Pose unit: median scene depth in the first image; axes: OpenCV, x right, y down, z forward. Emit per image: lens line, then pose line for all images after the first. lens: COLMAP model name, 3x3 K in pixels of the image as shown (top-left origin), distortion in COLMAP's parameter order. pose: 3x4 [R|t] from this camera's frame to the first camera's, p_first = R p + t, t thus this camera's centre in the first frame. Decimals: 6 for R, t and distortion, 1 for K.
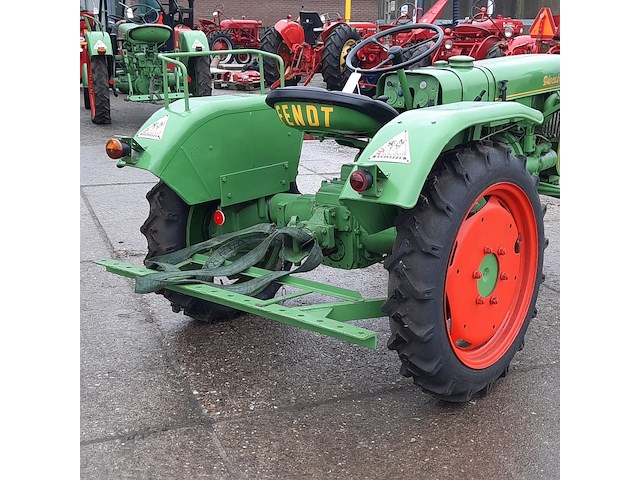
lens RADIAL K [[813.9, 0, 319.6], [0, 813.9, 239.8], [0, 0, 1]] dist [0.084605, 0.000000]
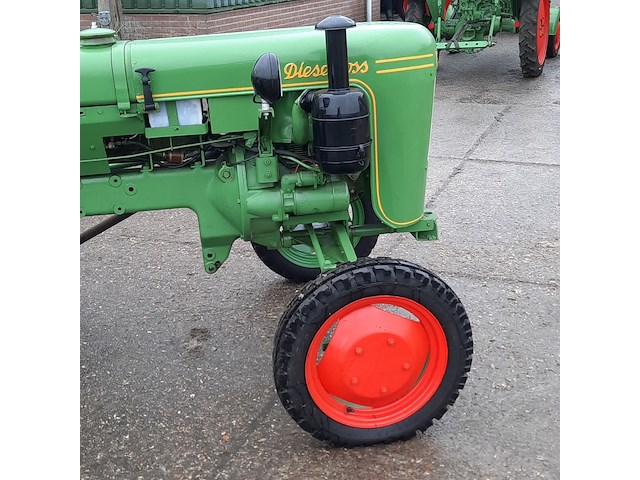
lens RADIAL K [[813.9, 0, 319.8], [0, 813.9, 241.3], [0, 0, 1]] dist [0.084605, 0.000000]
pose [[0.730850, 0.194526, -0.654230, 0.700388], [-0.138494, 0.980852, 0.136929, -0.152951], [0.668339, -0.009468, 0.743797, 0.552375]]
